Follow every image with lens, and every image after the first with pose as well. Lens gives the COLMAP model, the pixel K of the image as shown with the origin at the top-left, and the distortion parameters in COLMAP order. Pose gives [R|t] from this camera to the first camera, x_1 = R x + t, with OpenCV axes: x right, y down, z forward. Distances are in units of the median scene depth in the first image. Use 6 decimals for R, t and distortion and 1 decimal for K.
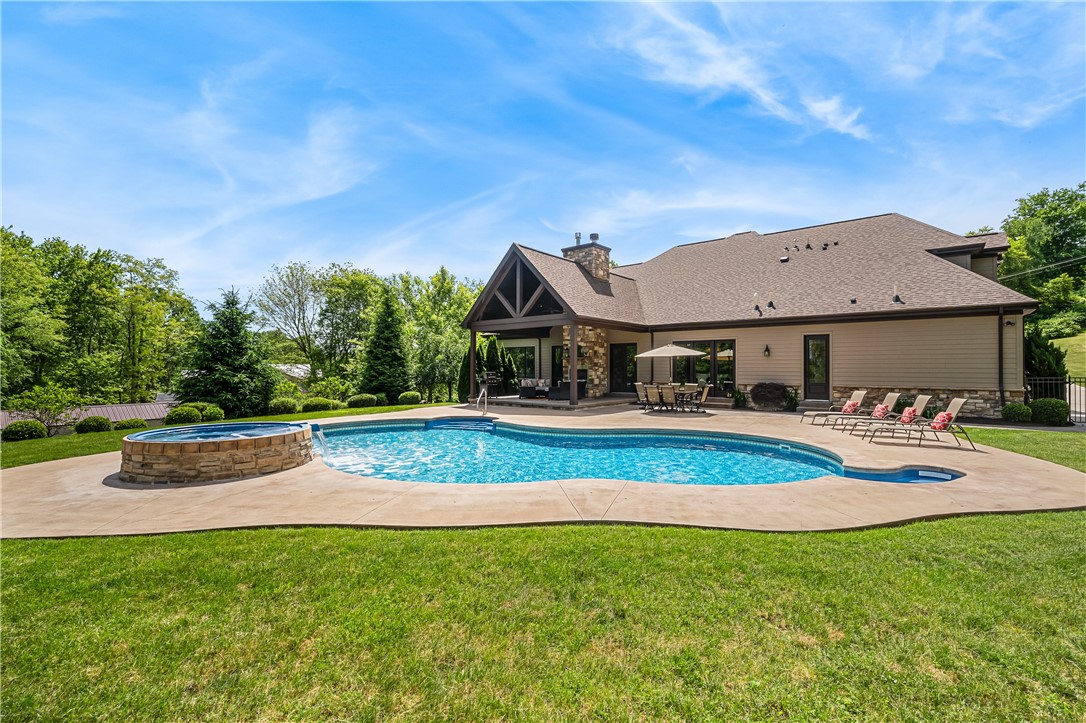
lens RADIAL K [[481.1, 0, 543.0], [0, 481.1, 361.5], [0, 0, 1]] dist [0.000370, 0.000052]
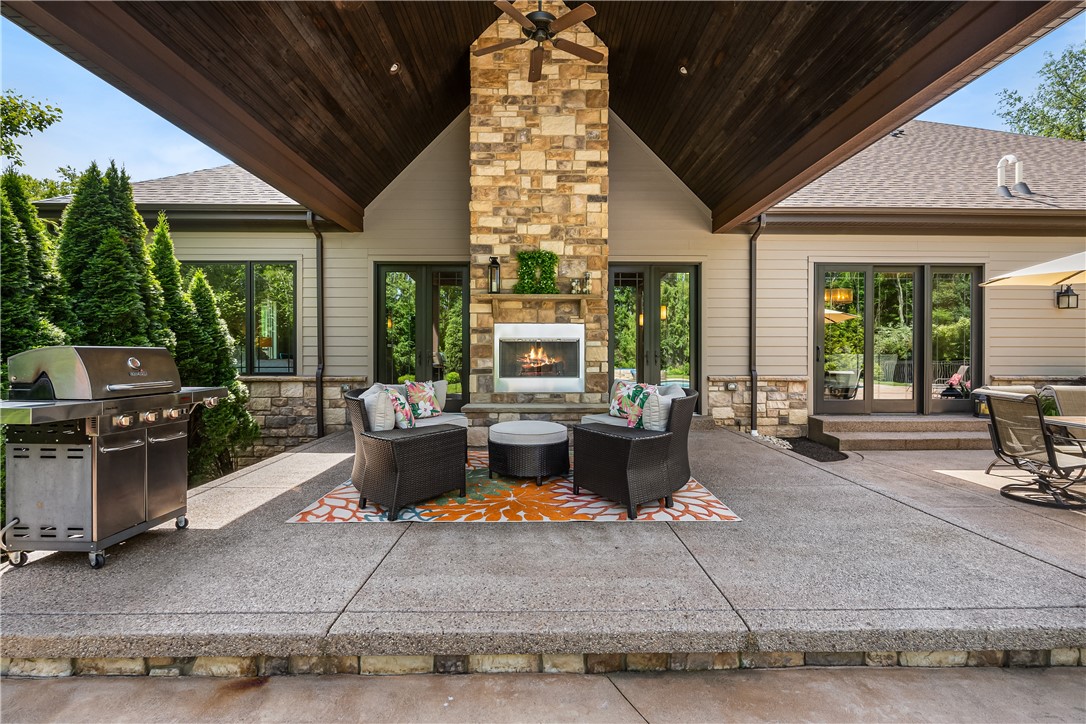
lens RADIAL K [[479.8, 0, 542.4], [0, 479.8, 354.1], [0, 0, 1]] dist [-0.001700, 0.000088]
pose [[0.762513, -0.003133, 0.646965, -0.108123], [-0.010068, 0.999810, 0.016707, 0.020932], [-0.646894, -0.019253, 0.762337, 0.842681]]
